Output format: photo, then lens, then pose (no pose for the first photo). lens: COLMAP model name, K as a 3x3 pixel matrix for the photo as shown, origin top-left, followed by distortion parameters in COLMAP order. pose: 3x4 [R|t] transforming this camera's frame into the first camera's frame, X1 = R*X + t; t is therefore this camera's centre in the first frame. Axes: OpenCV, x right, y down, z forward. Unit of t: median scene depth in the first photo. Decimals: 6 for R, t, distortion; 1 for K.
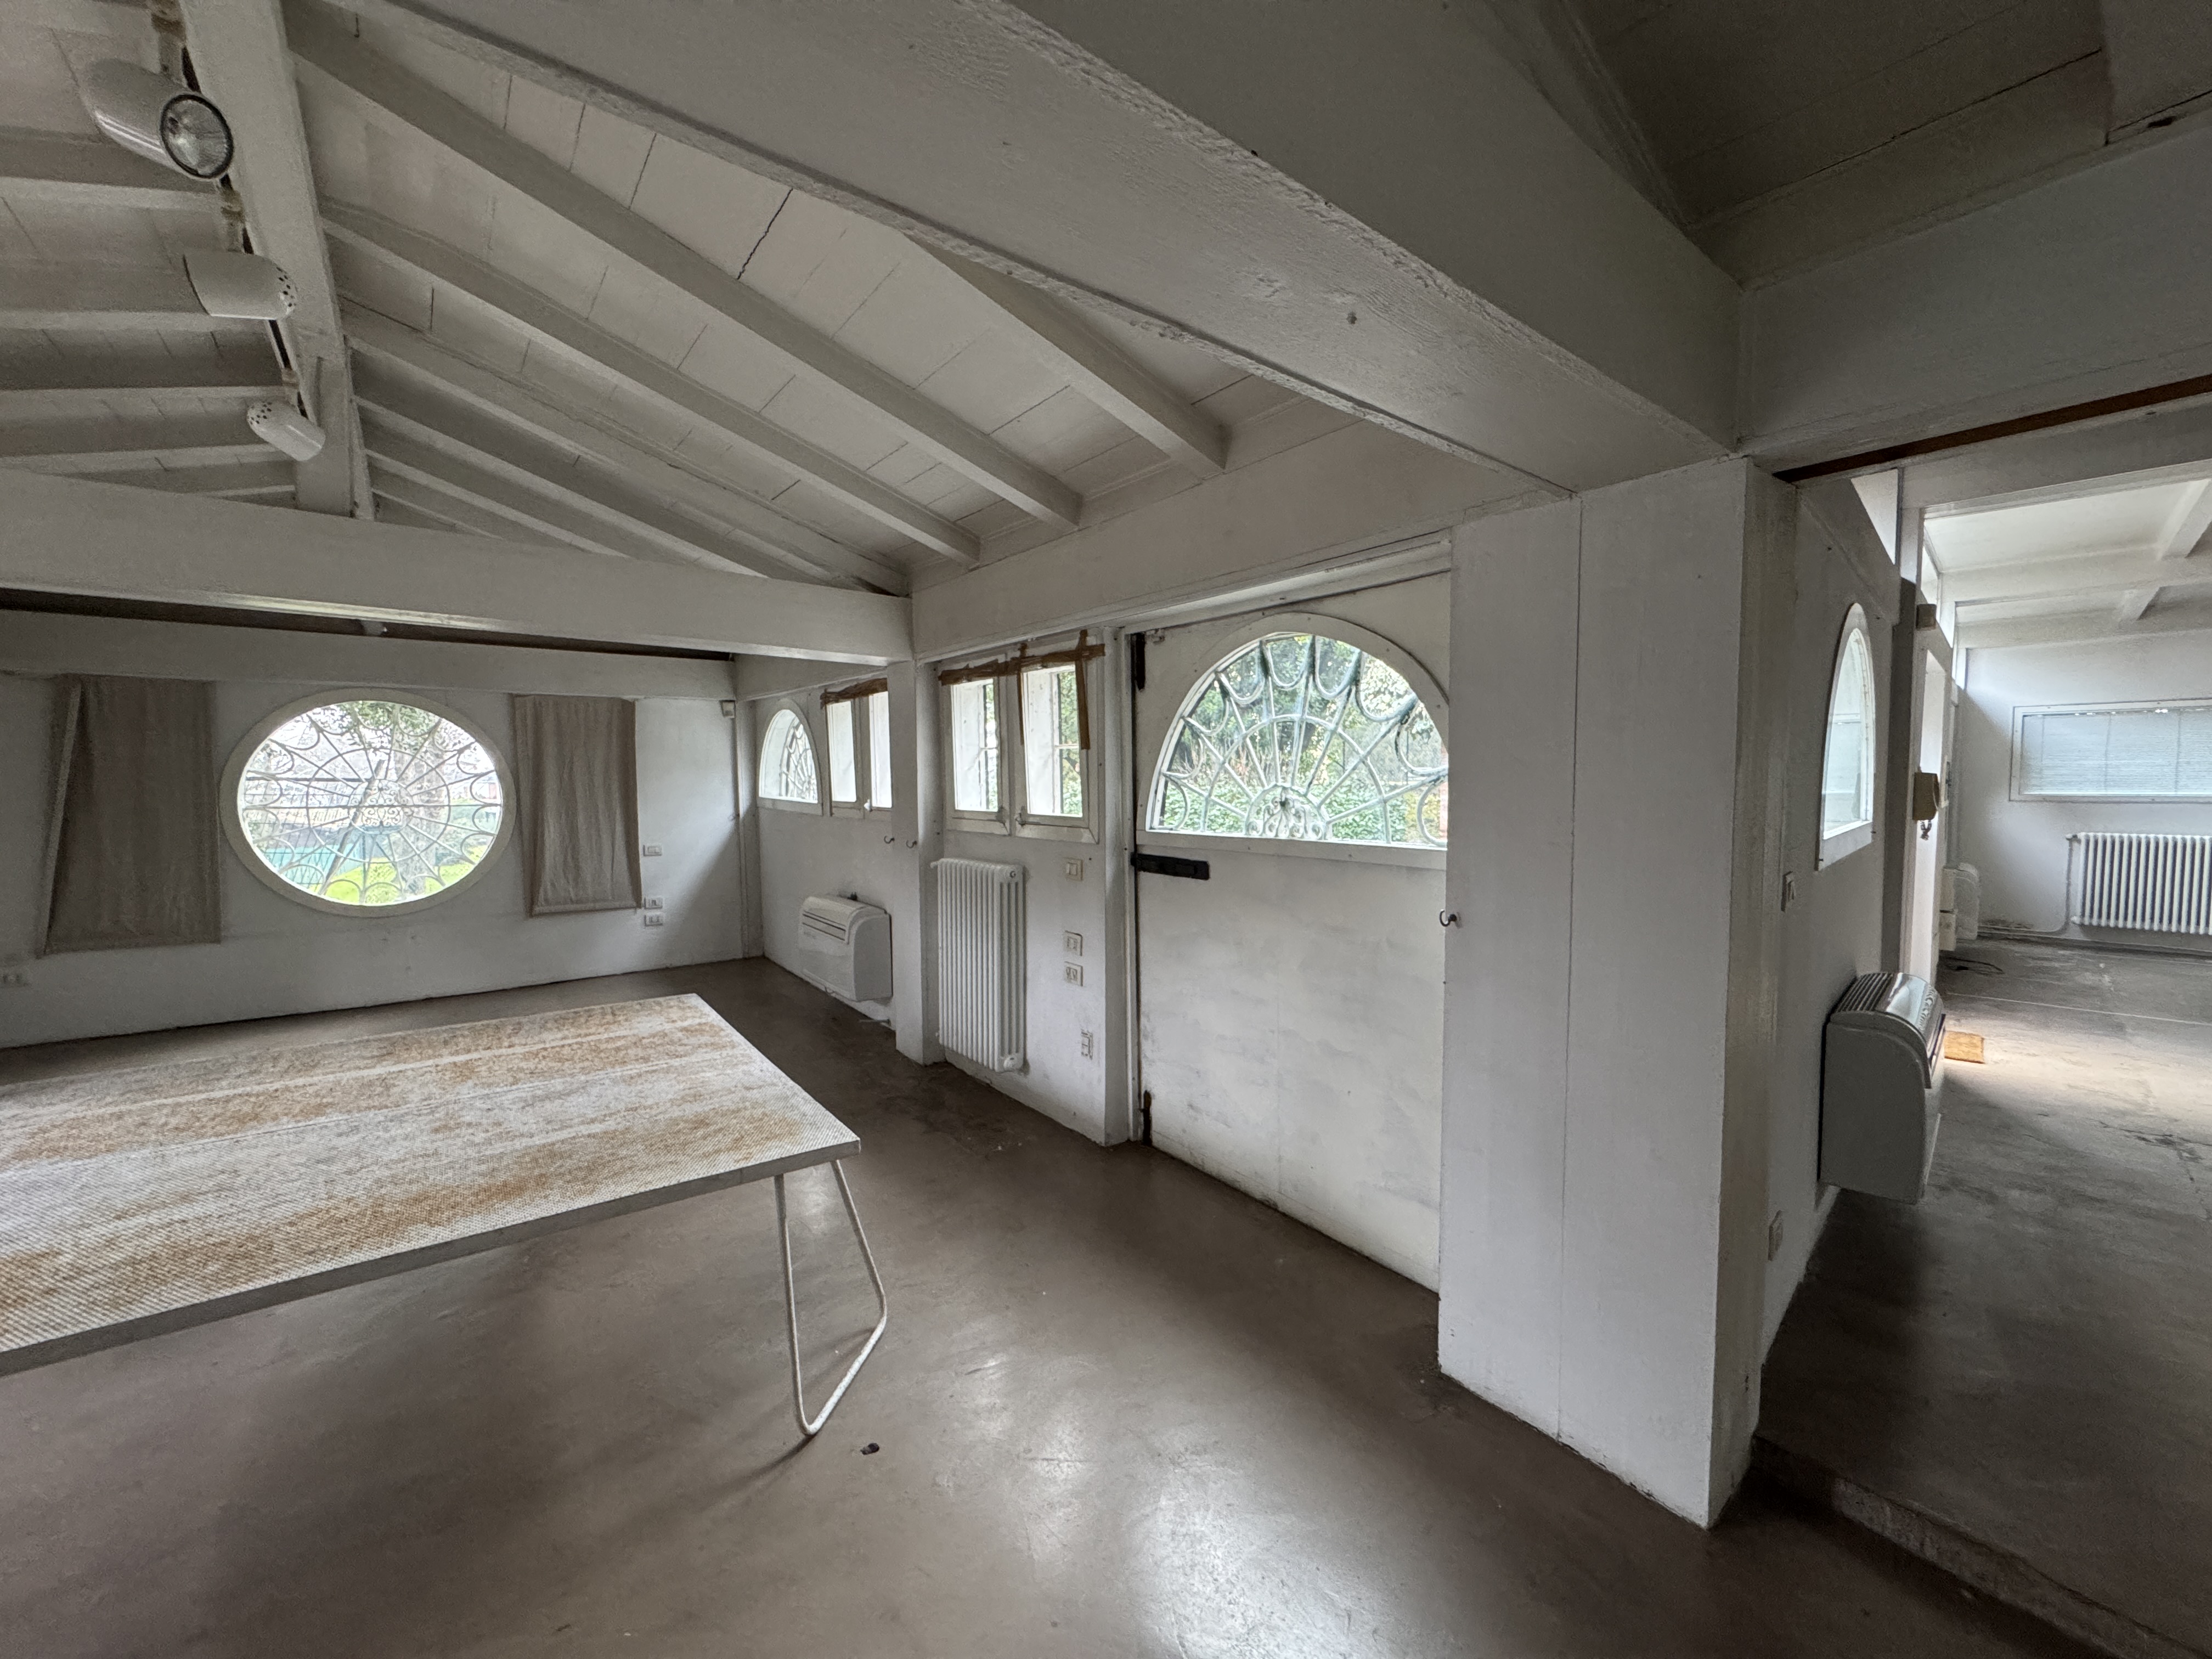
lens RADIAL K [[883.4, 0, 1107.4], [0, 883.4, 826.0], [0, 0, 1]] dist [-0.000817, -0.000489]
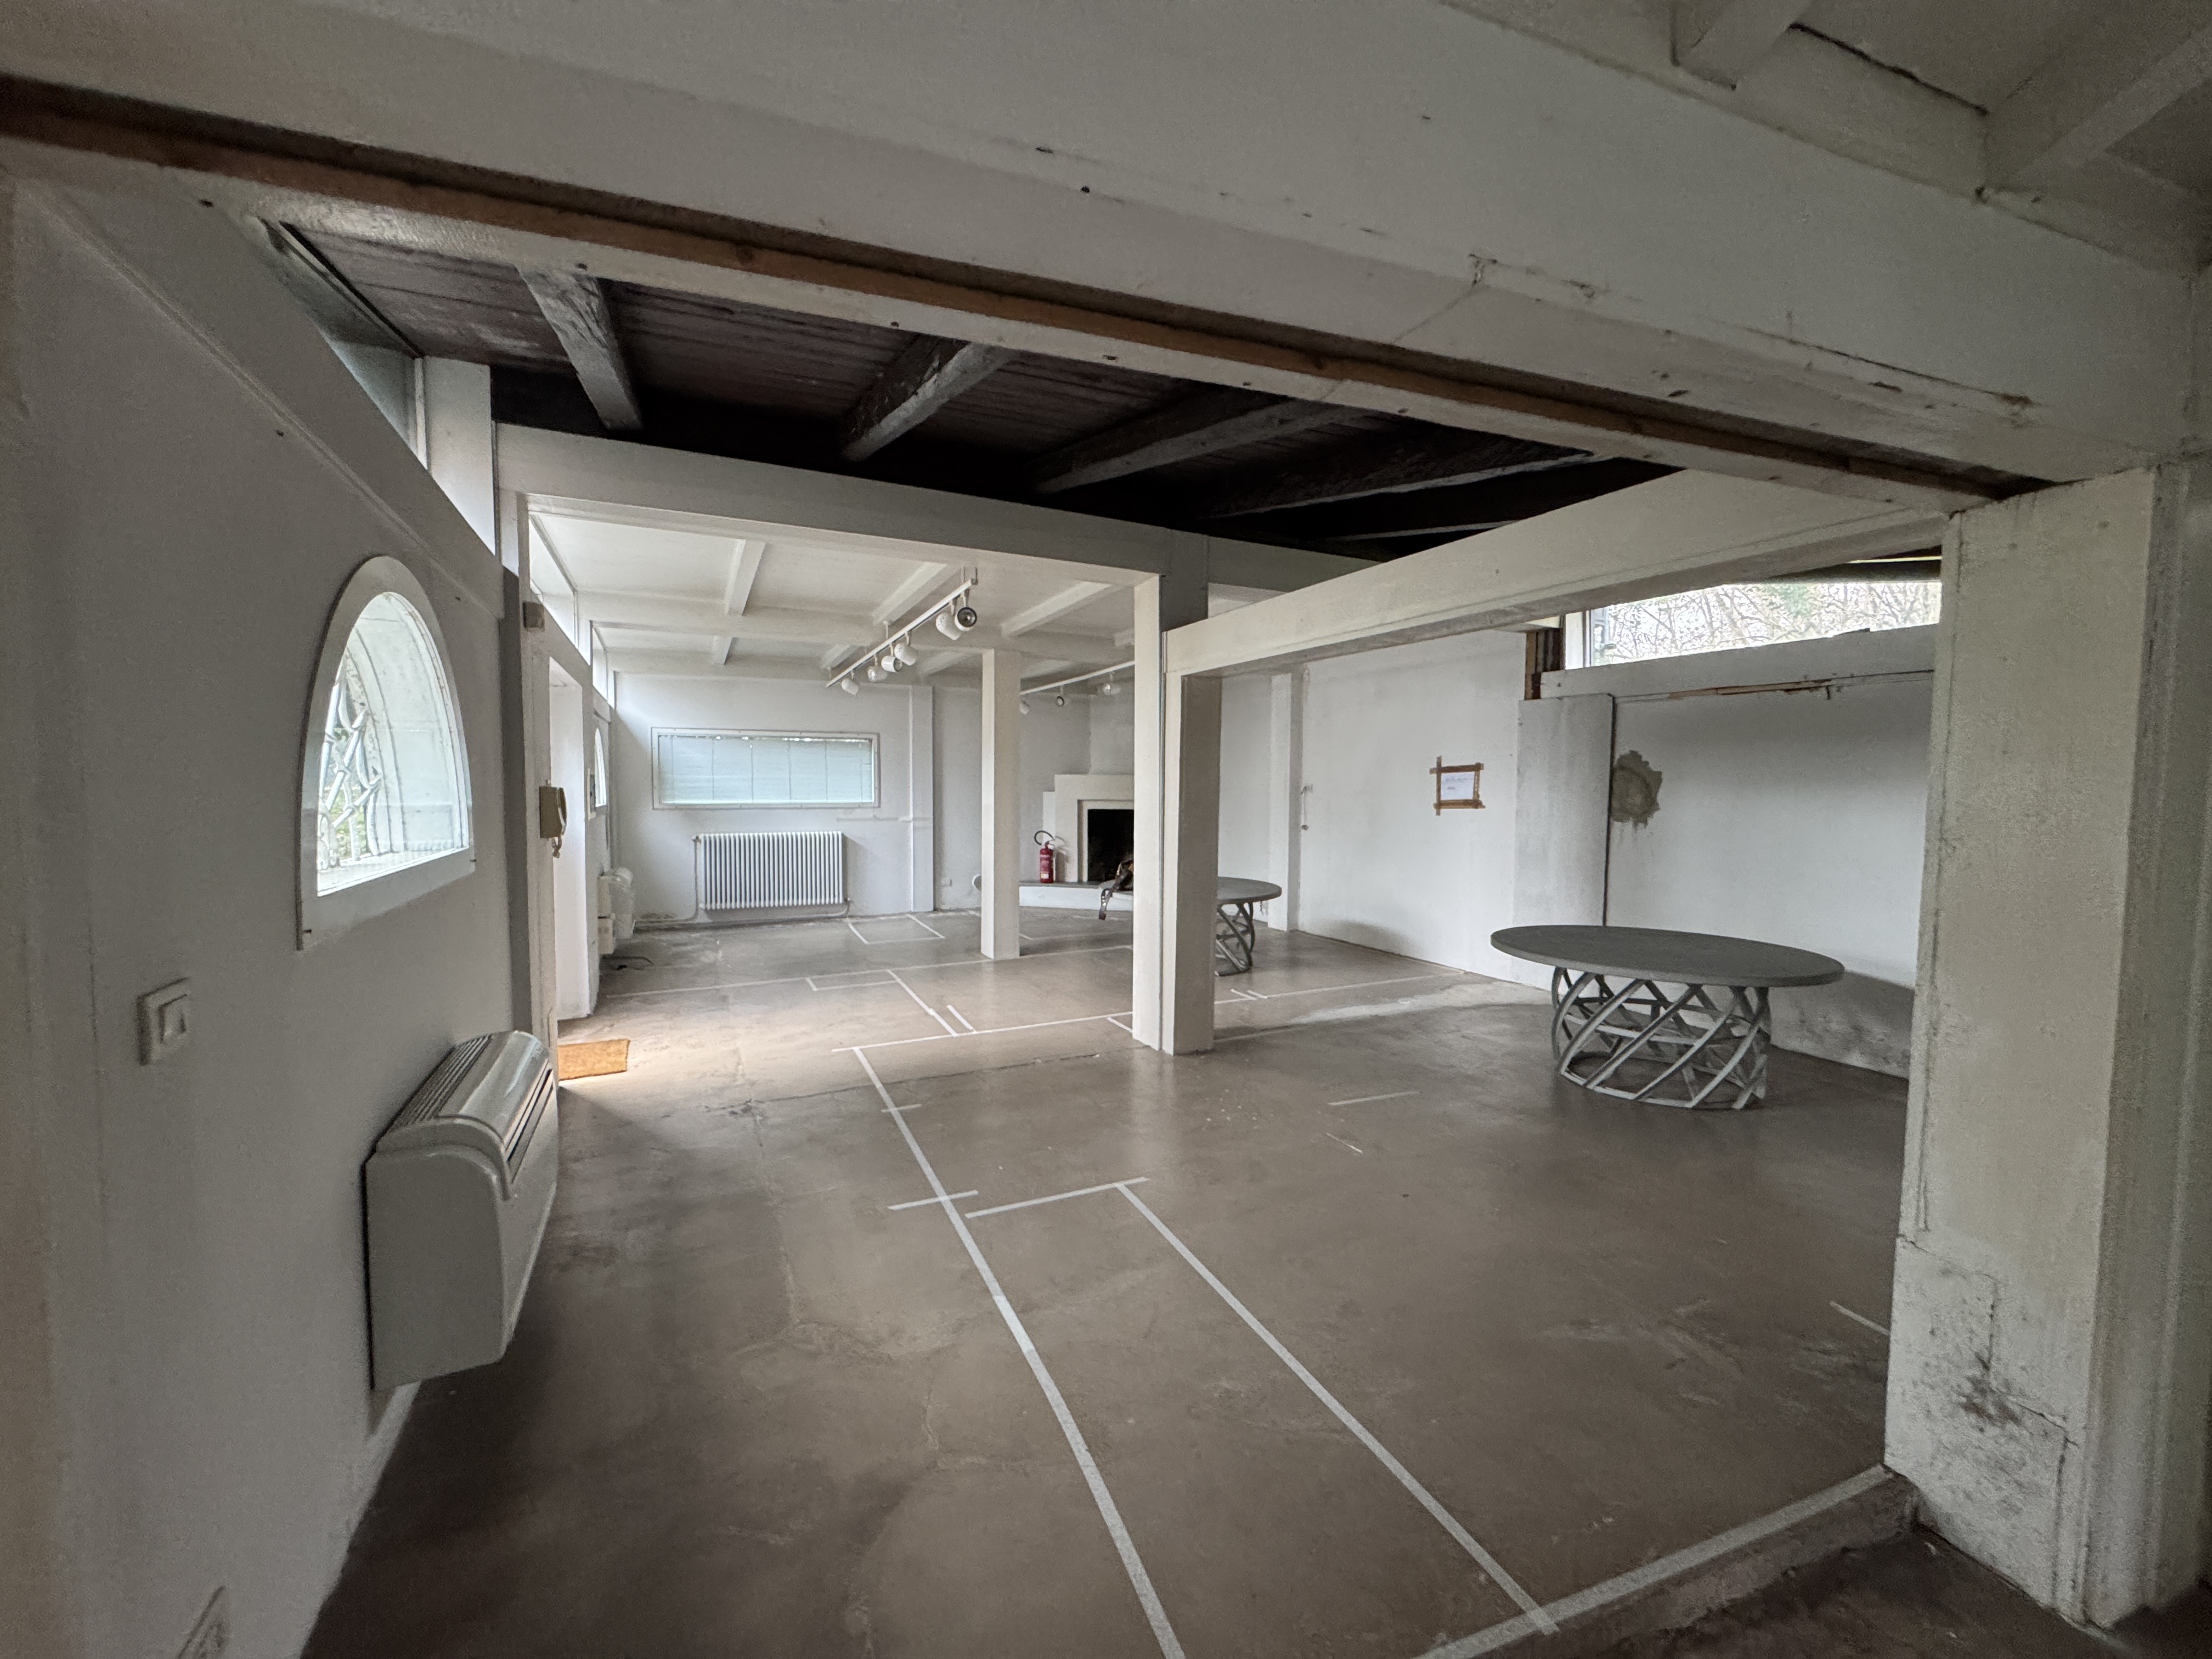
lens RADIAL K [[879.0, 0, 1110.4], [0, 879.0, 828.2], [0, 0, 1]] dist [-0.003011, 0.000112]
pose [[0.310994, -0.040681, 0.949541, 0.261503], [0.046276, 0.998547, 0.027624, -0.017049], [-0.949285, 0.035350, 0.312425, 0.170626]]
